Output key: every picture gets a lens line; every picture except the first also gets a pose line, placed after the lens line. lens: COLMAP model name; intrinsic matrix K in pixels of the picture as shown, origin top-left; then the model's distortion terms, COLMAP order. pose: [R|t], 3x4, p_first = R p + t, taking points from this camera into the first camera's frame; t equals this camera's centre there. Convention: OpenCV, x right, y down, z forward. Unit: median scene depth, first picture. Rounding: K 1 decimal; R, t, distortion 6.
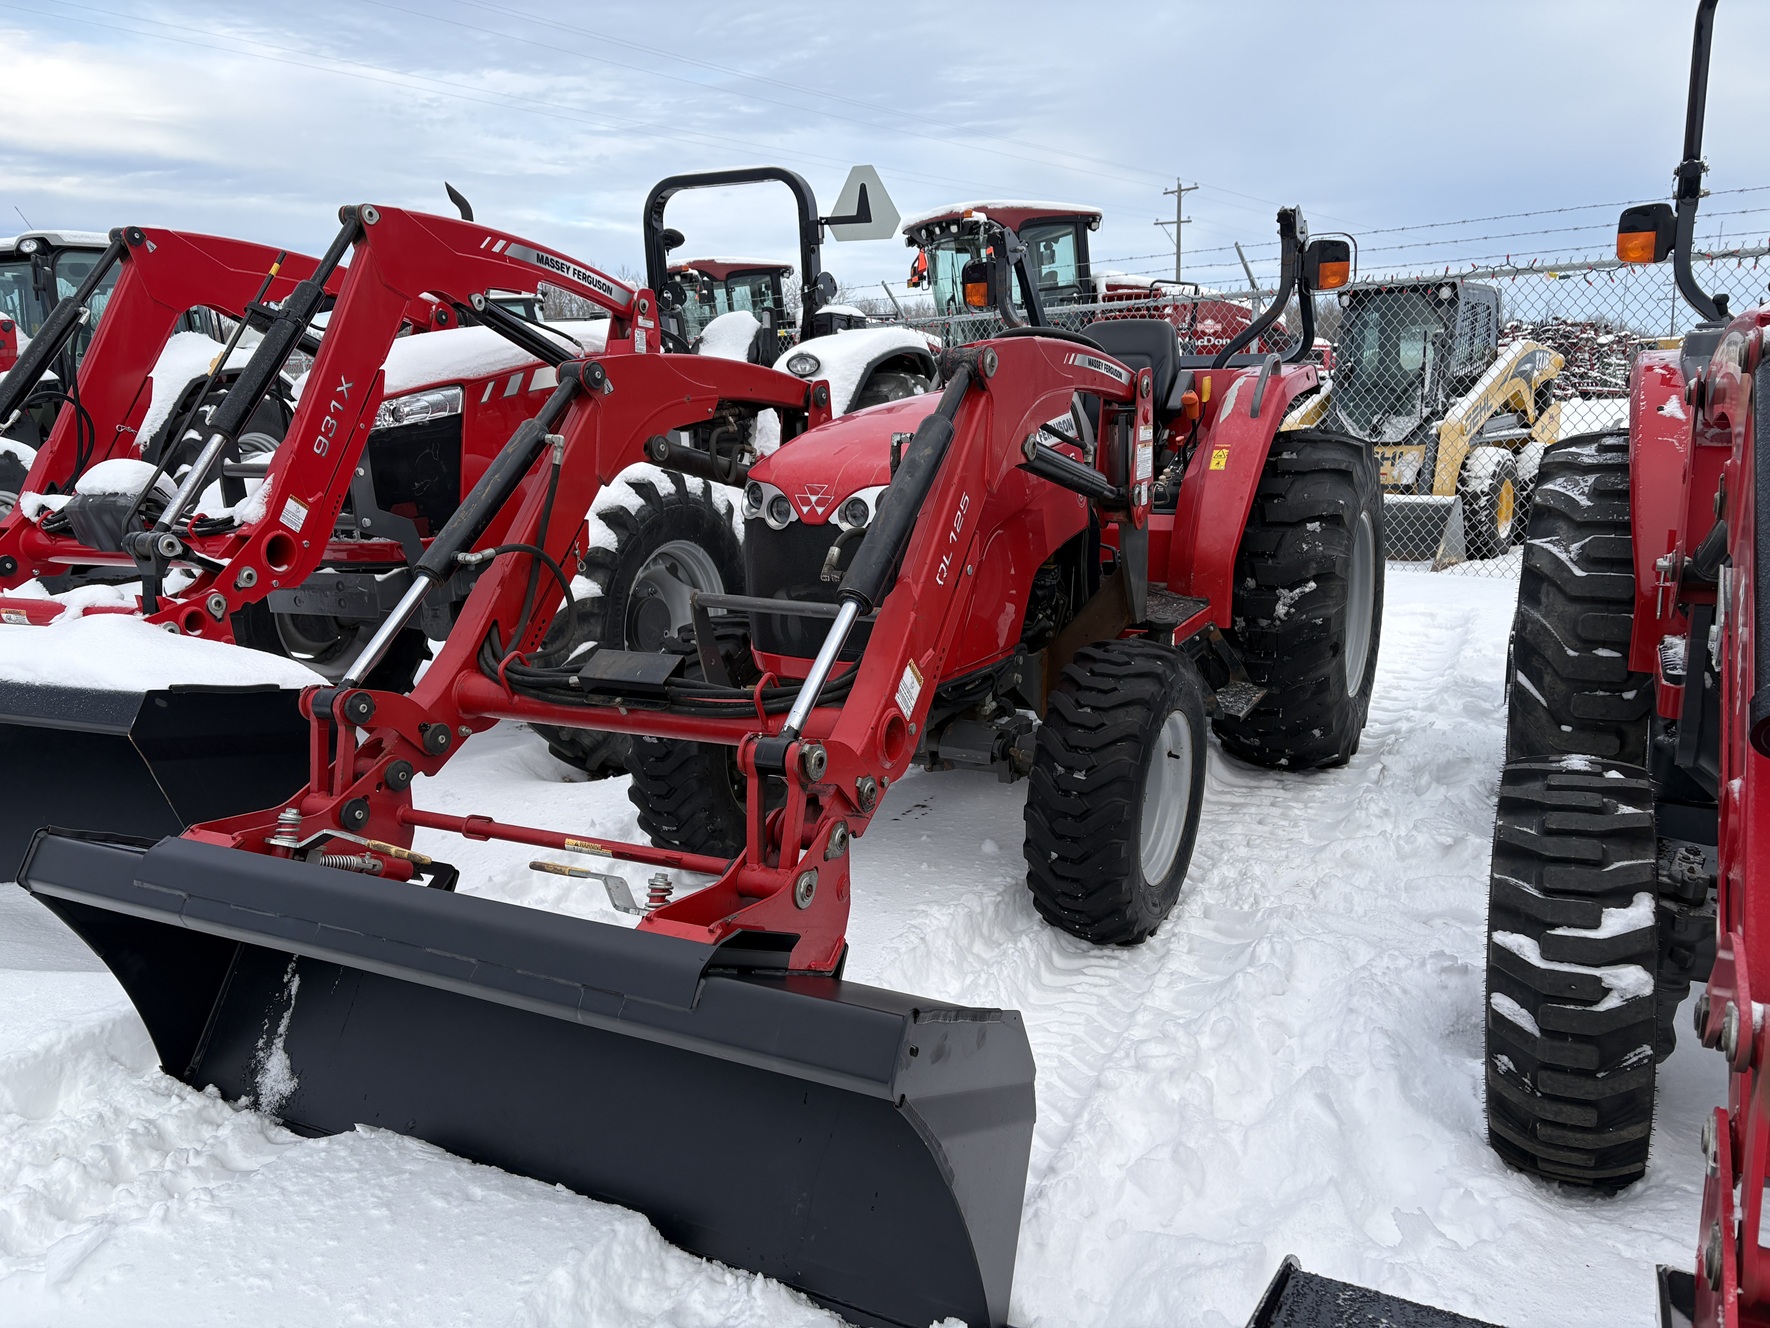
lens RADIAL K [[1340.8, 0, 883.2], [0, 1340.8, 696.4], [0, 0, 1]] dist [0.045361, -0.038248]
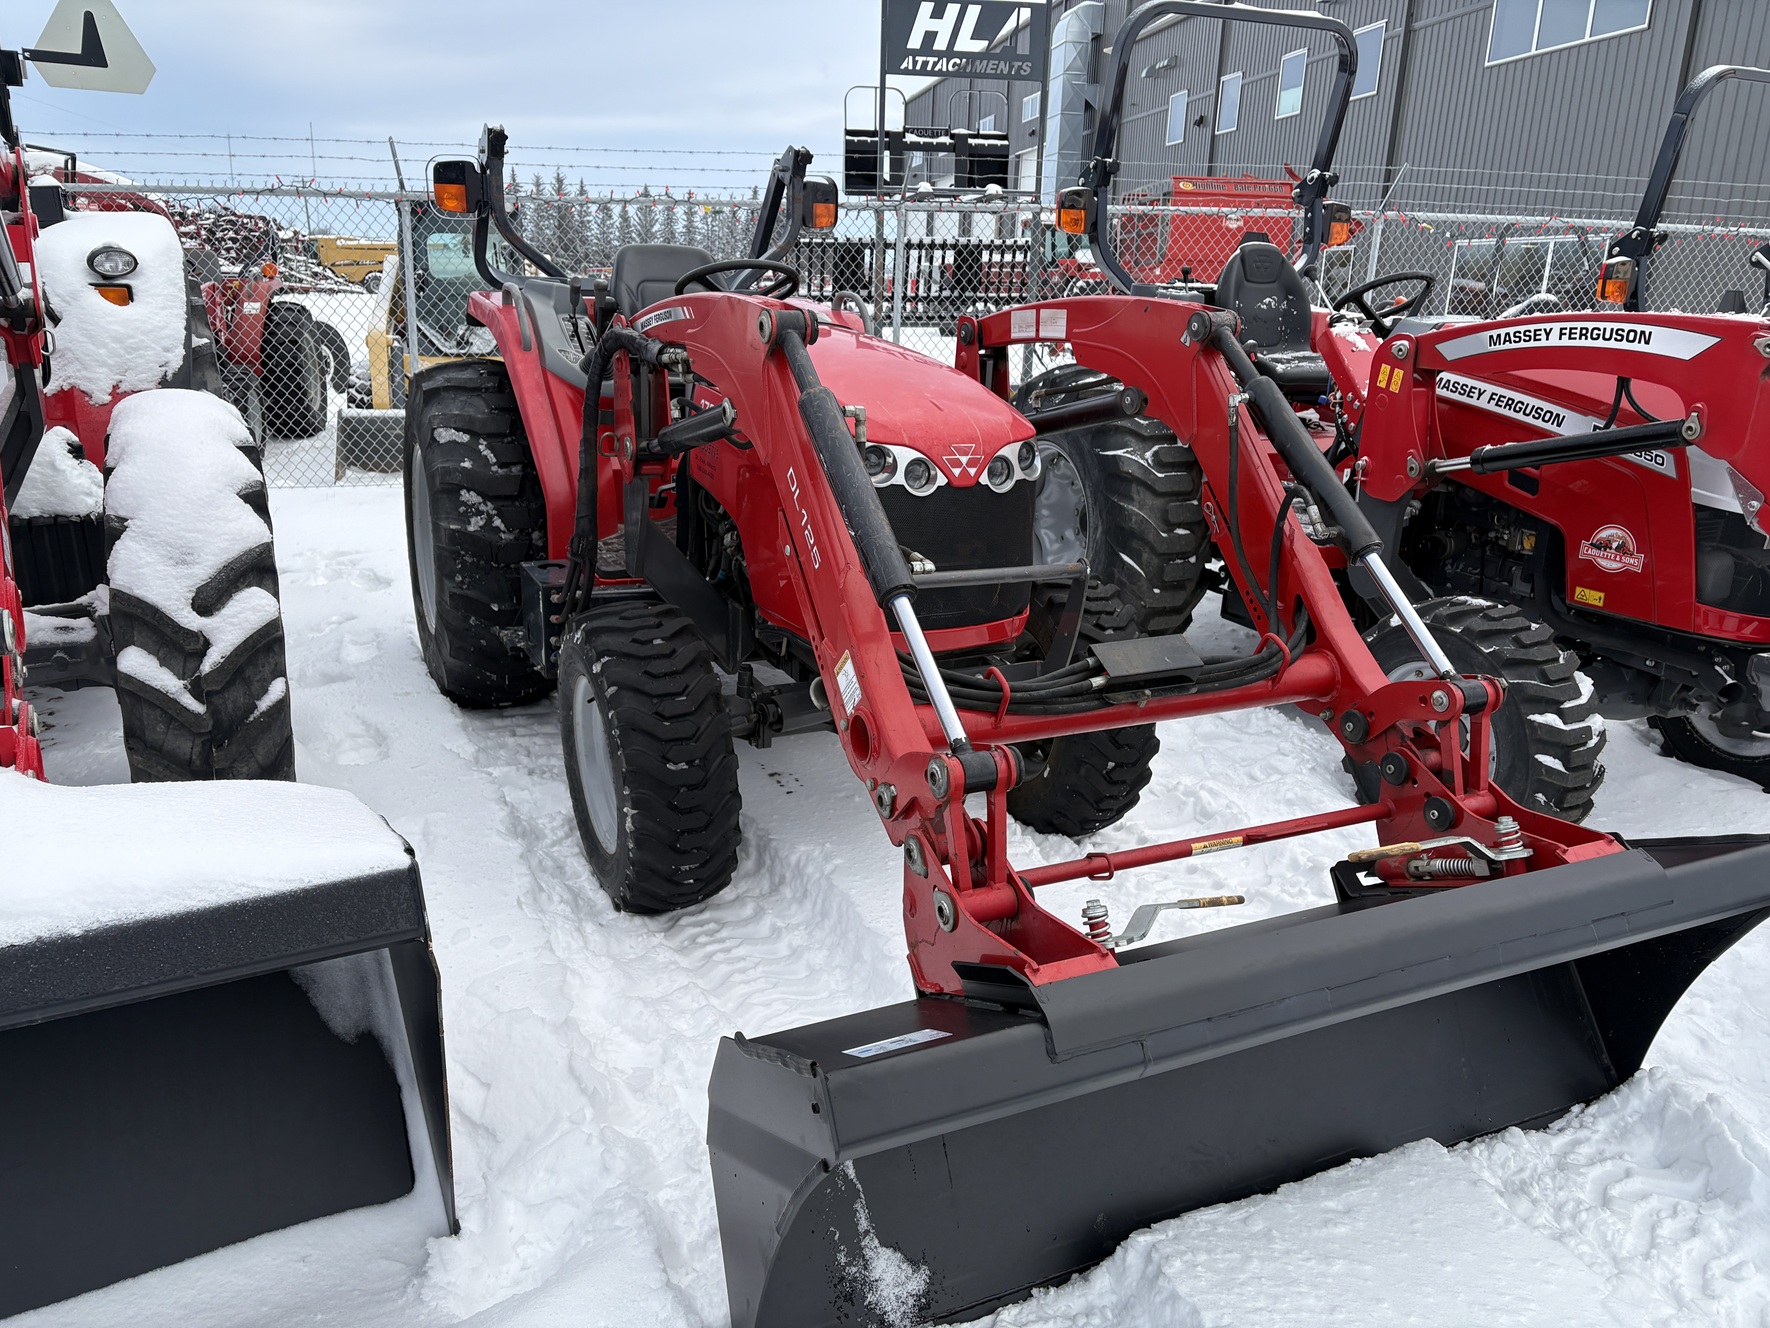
lens RADIAL K [[1340.8, 0, 889.2], [0, 1340.8, 679.3], [0, 0, 1]] dist [0.045361, -0.038248]
pose [[0.600928, -0.196384, 0.774803, -0.718729], [0.145897, 0.980012, 0.135241, -0.111358], [-0.785875, 0.031771, 0.617568, 0.391195]]
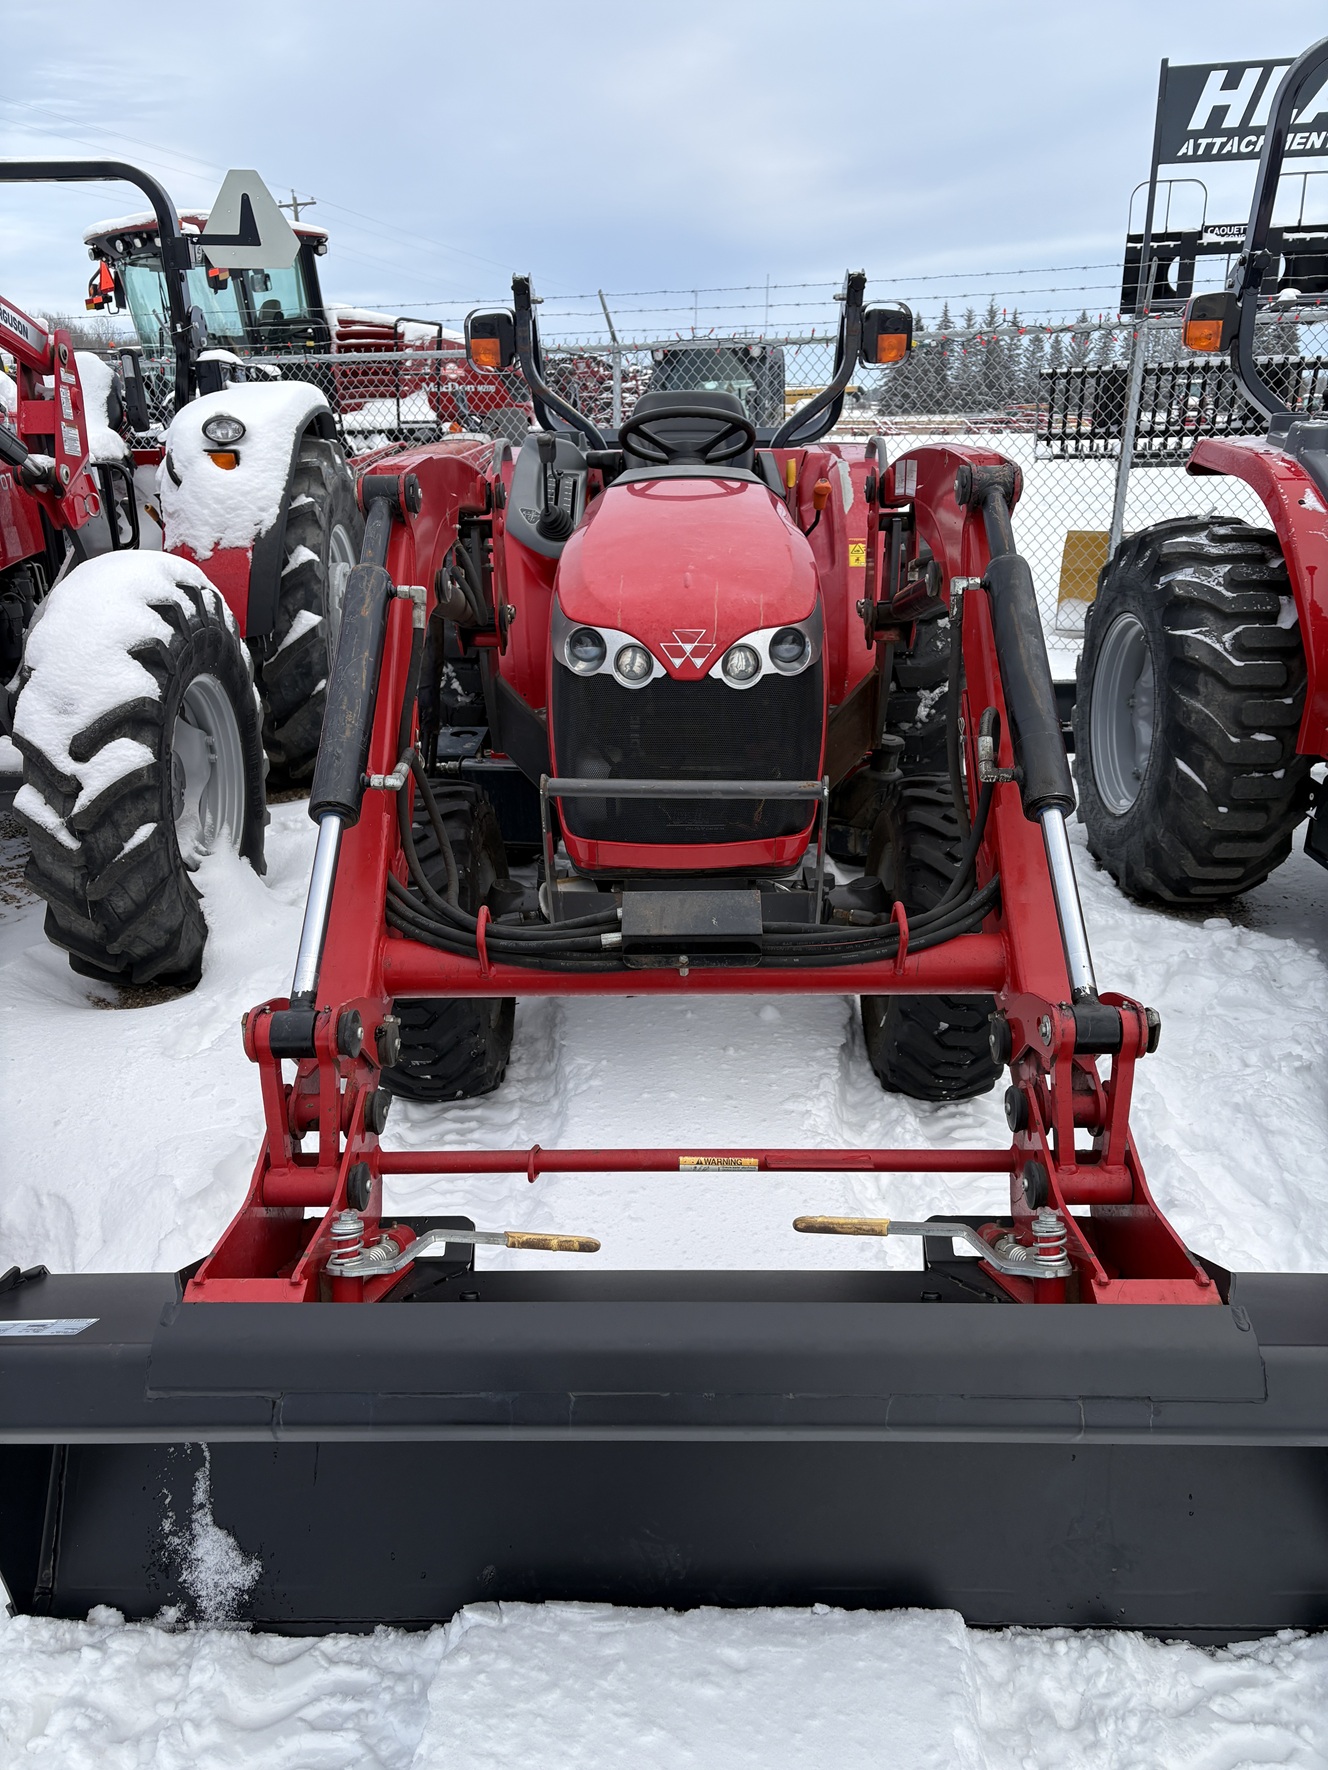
lens RADIAL K [[1340.8, 0, 652.5], [0, 1340.8, 916.3], [0, 0, 1]] dist [0.045361, -0.038248]
pose [[0.895173, -0.146853, 0.420832, -0.365480], [0.093410, 0.985008, 0.145029, -0.091543], [-0.435821, -0.090516, 0.895470, 0.235783]]
